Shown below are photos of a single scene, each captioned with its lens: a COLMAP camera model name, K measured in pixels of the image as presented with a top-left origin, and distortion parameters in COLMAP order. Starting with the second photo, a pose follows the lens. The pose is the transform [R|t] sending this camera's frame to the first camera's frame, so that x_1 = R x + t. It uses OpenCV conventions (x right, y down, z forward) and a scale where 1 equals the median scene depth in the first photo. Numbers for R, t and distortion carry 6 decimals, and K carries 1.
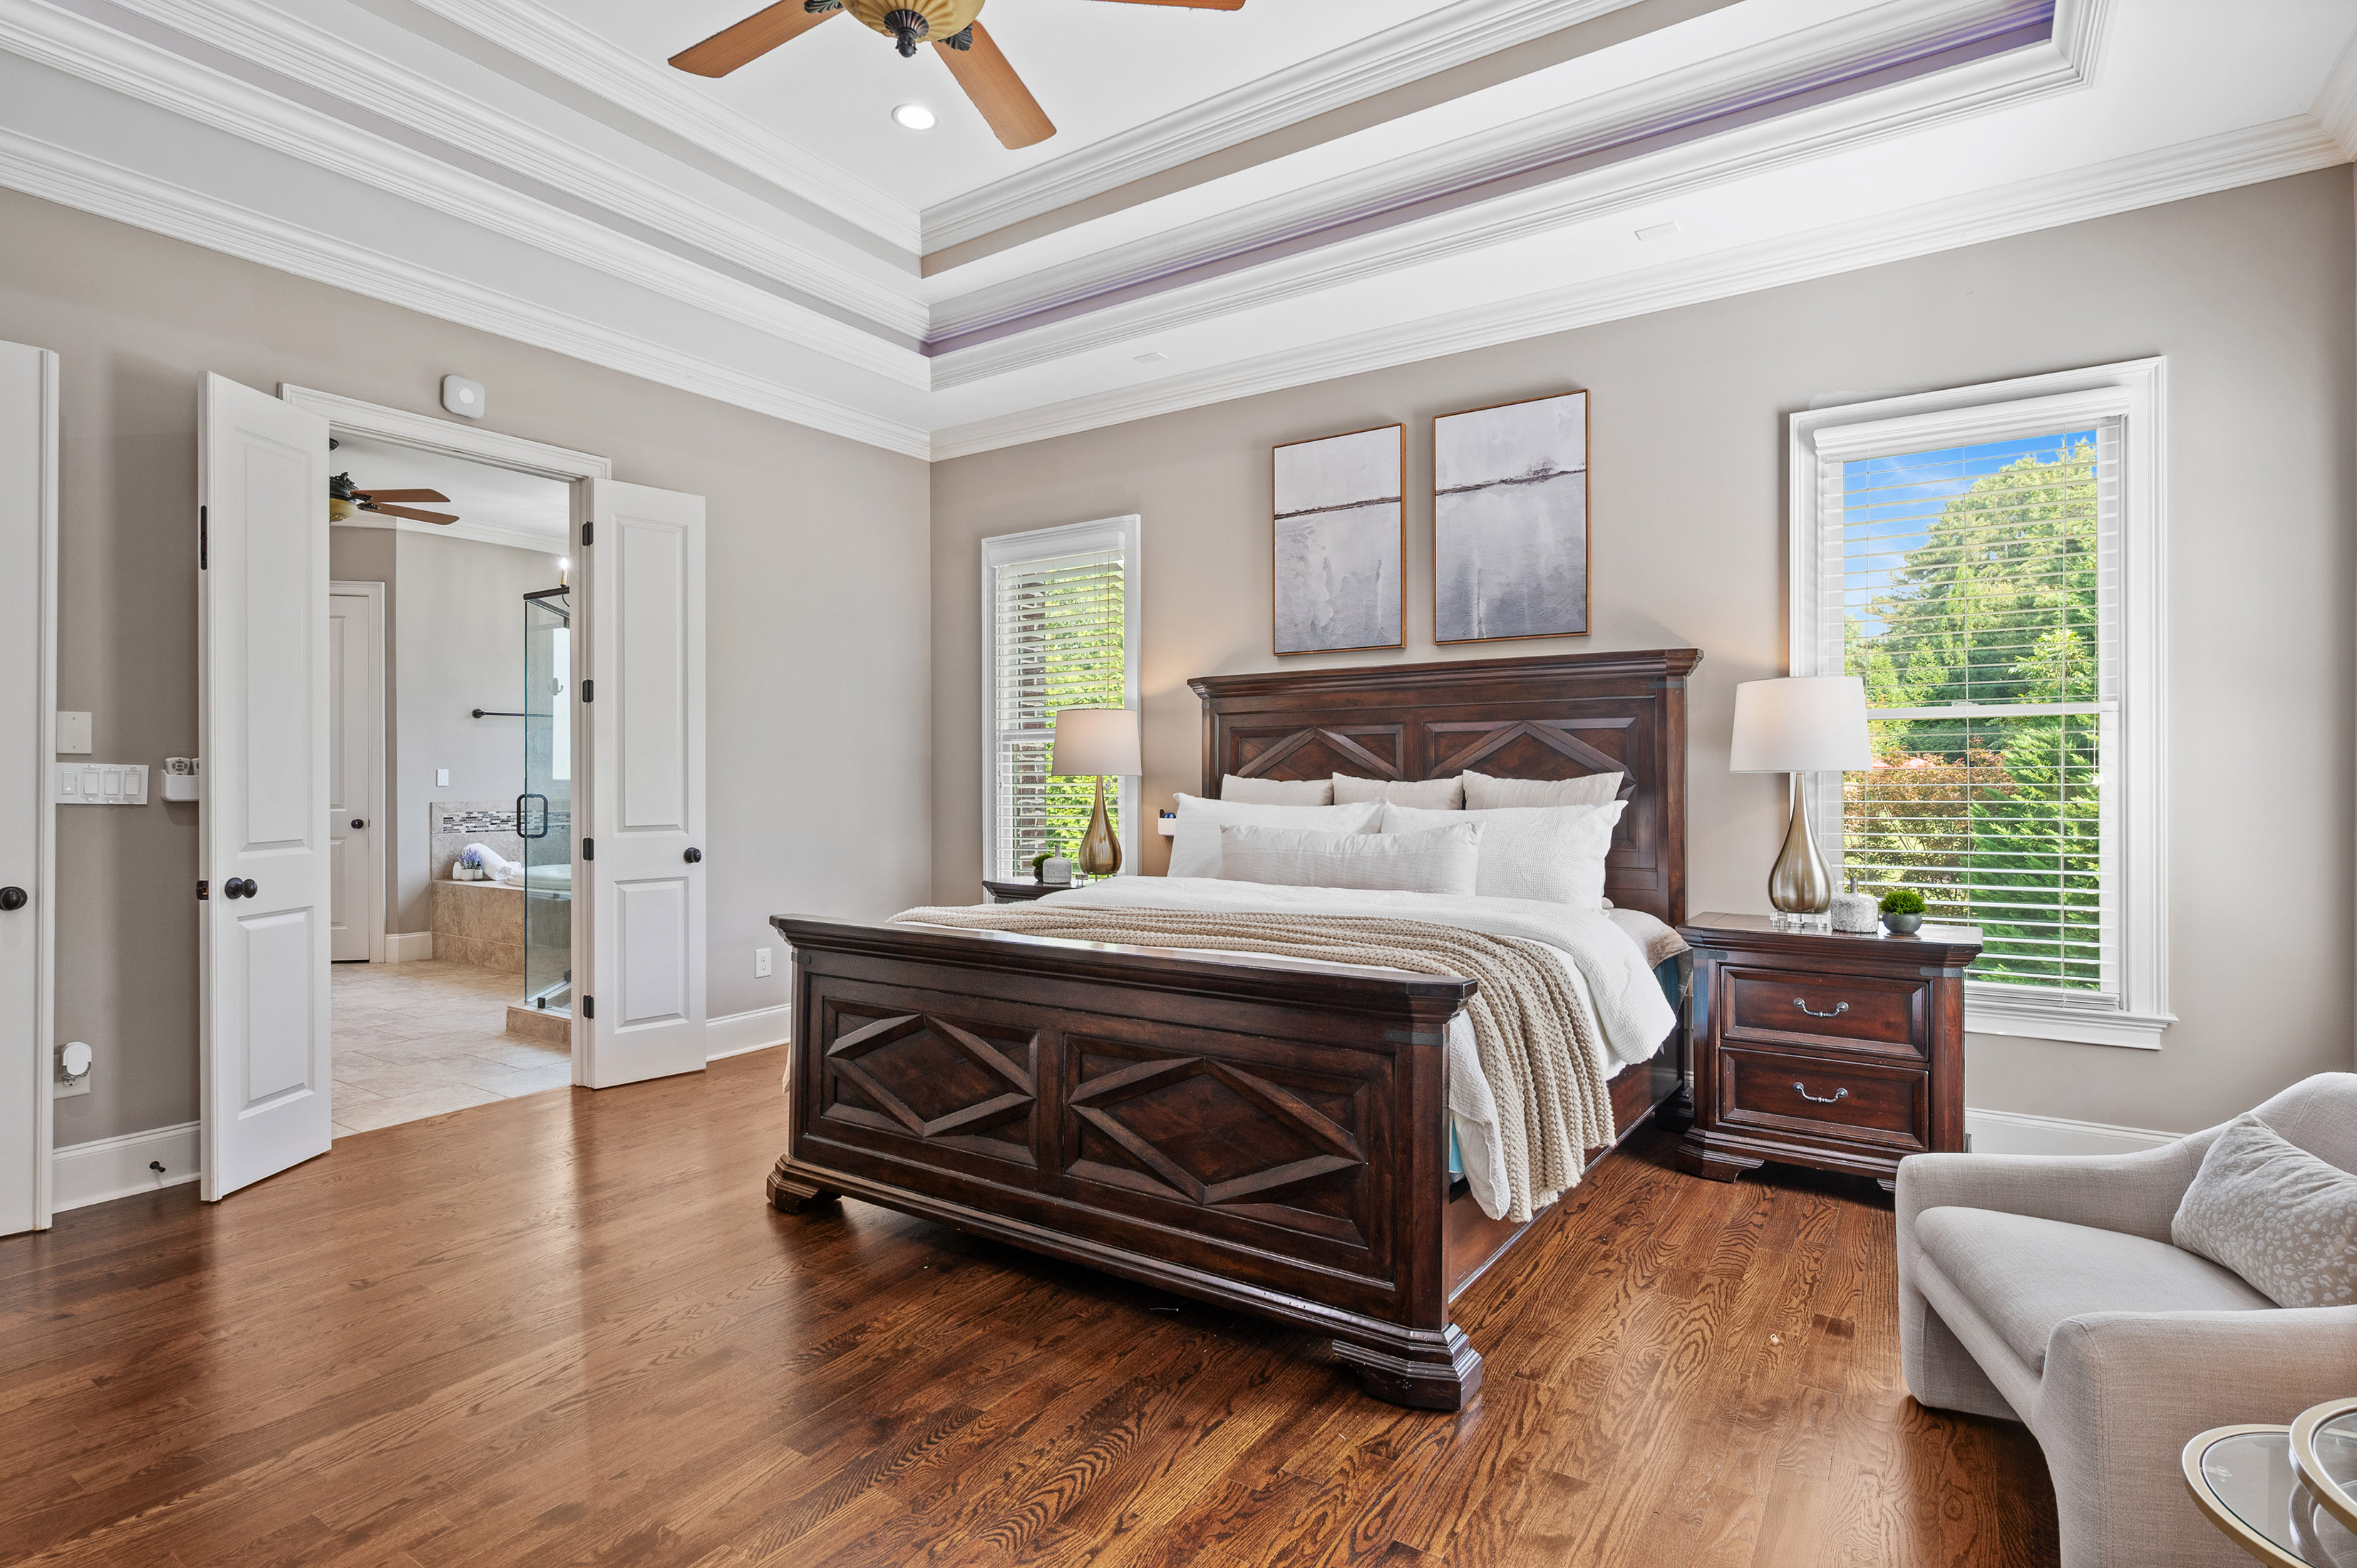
lens RADIAL K [[1166.8, 0, 1184.6], [0, 1166.8, 769.9], [0, 0, 1]] dist [0.001288, -0.000271]
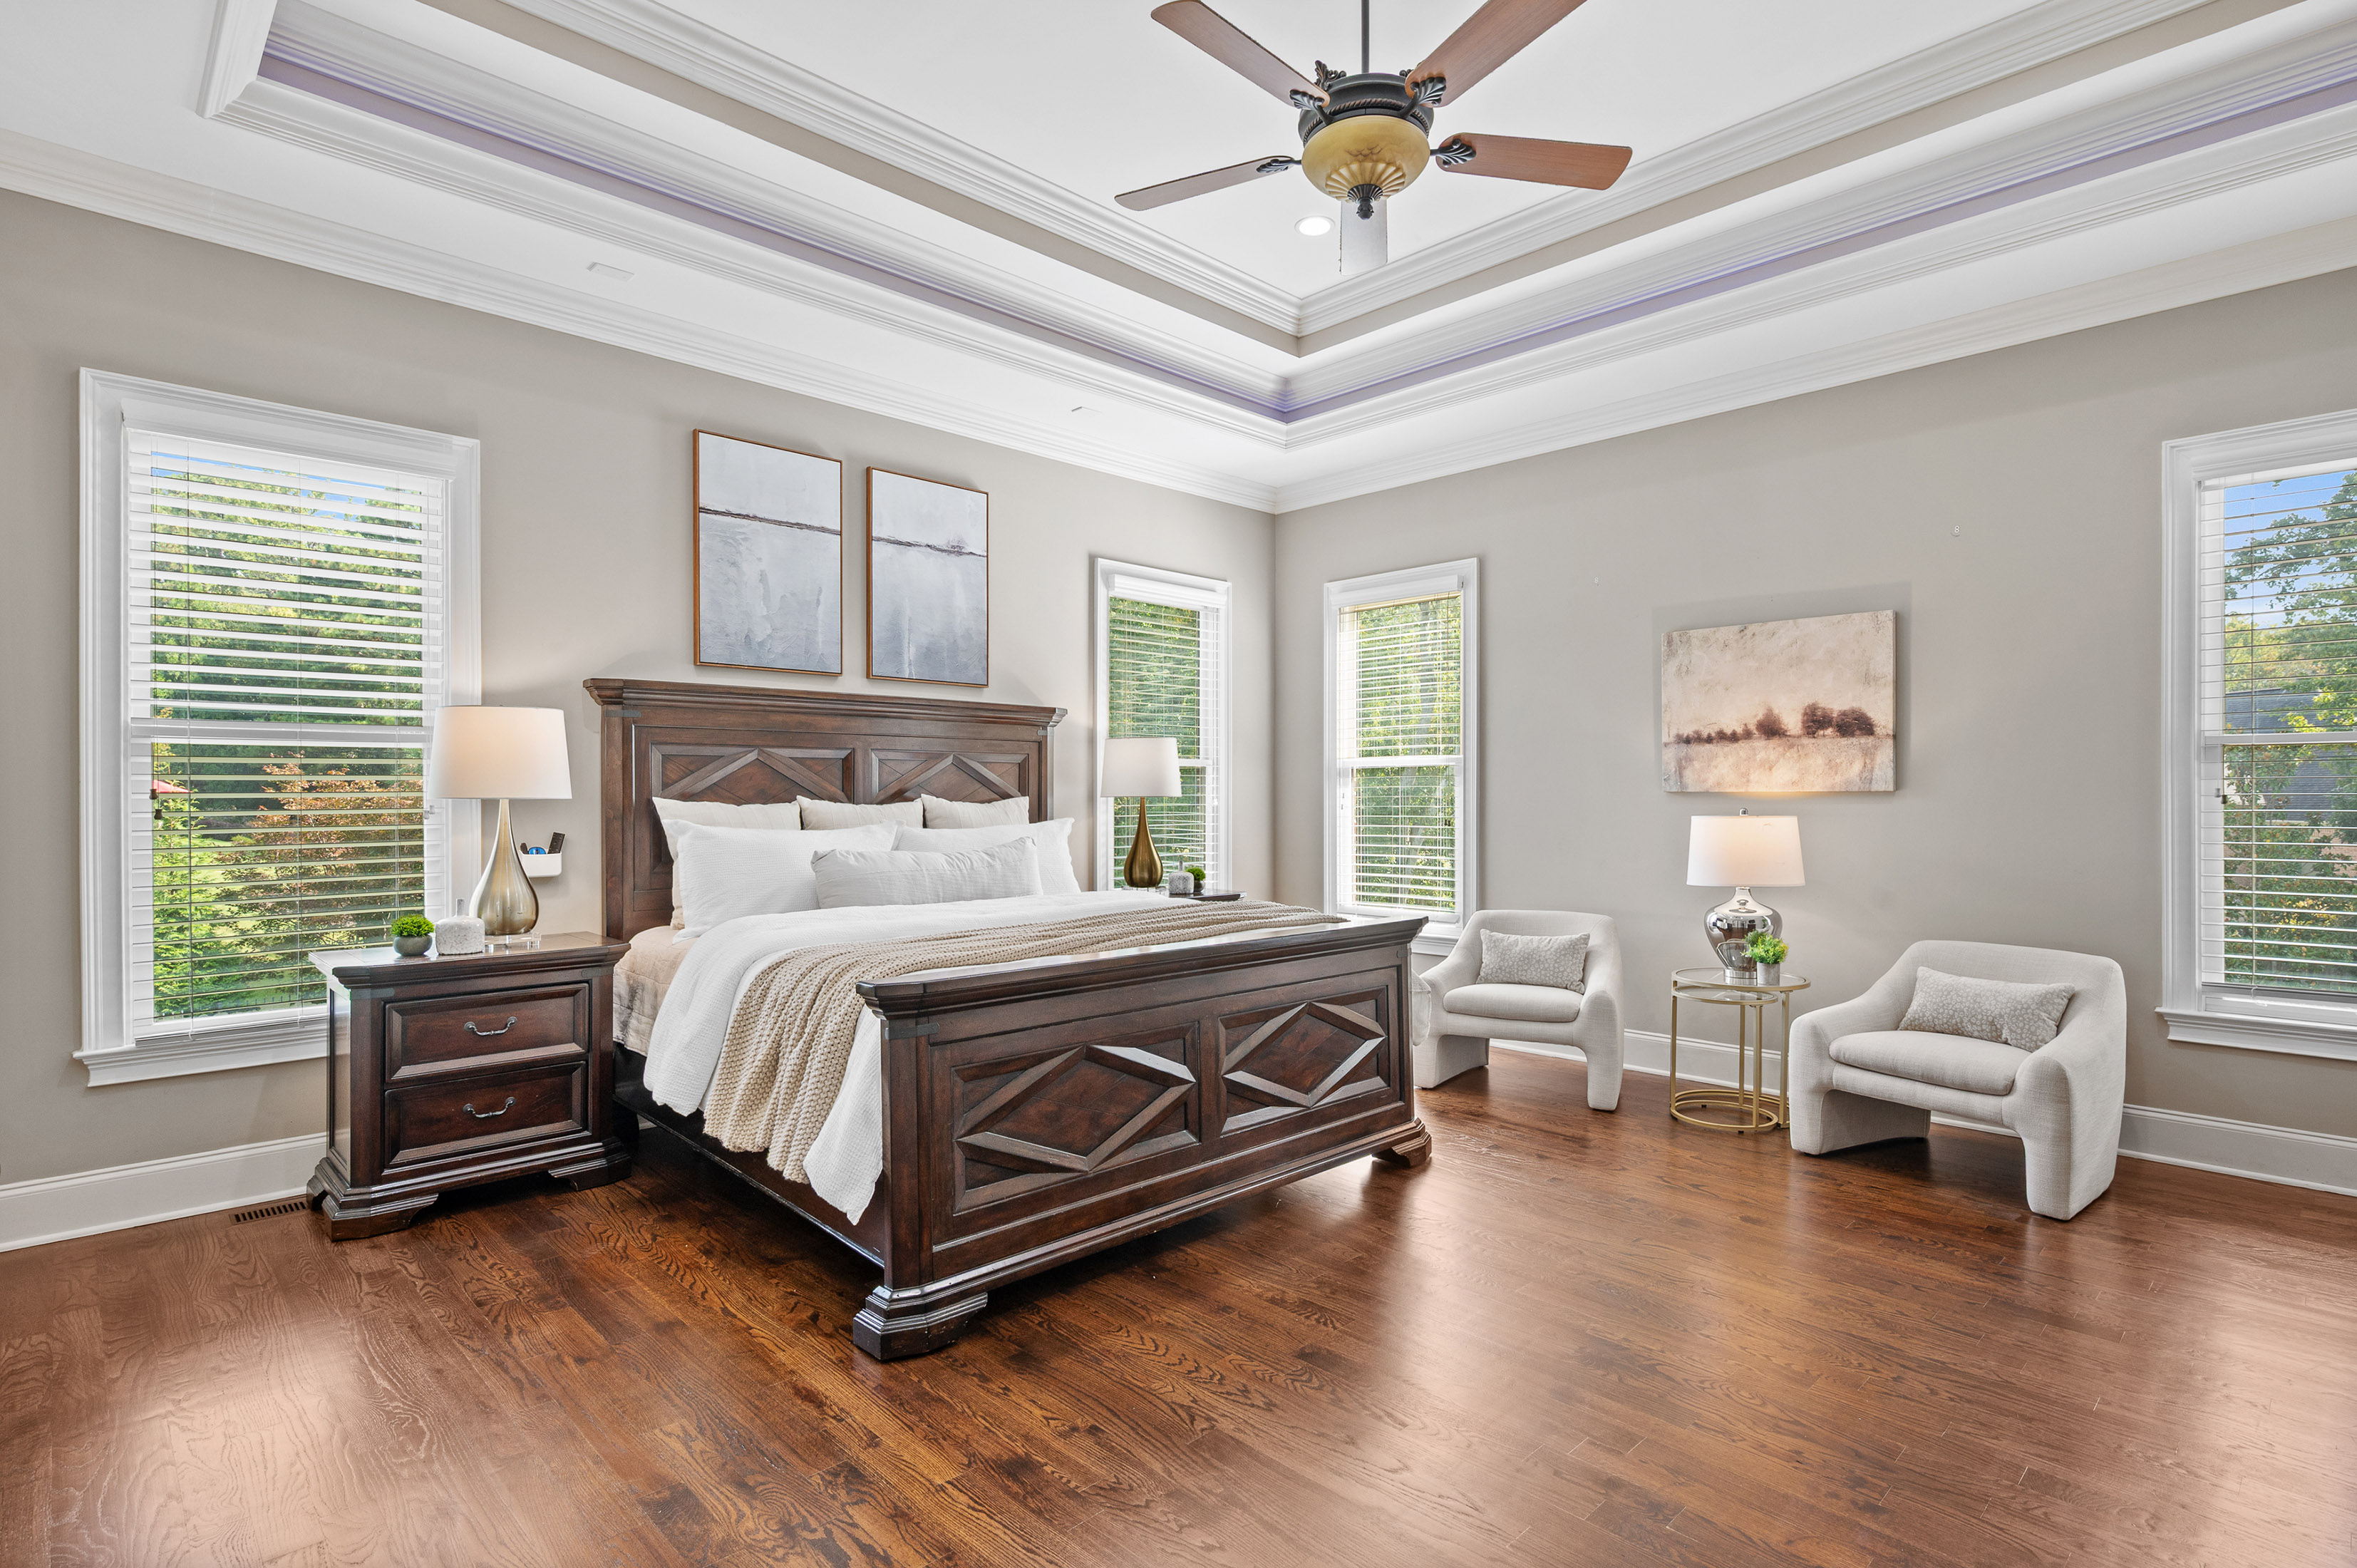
lens RADIAL K [[1166.8, 0, 1182.5], [0, 1166.8, 801.8], [0, 0, 1]] dist [0.001288, -0.000271]
pose [[0.209864, -0.001890, 0.977729, -0.798564], [-0.005796, 0.999978, 0.003177, 0.002643], [-0.977713, -0.006333, 0.209848, 0.498085]]
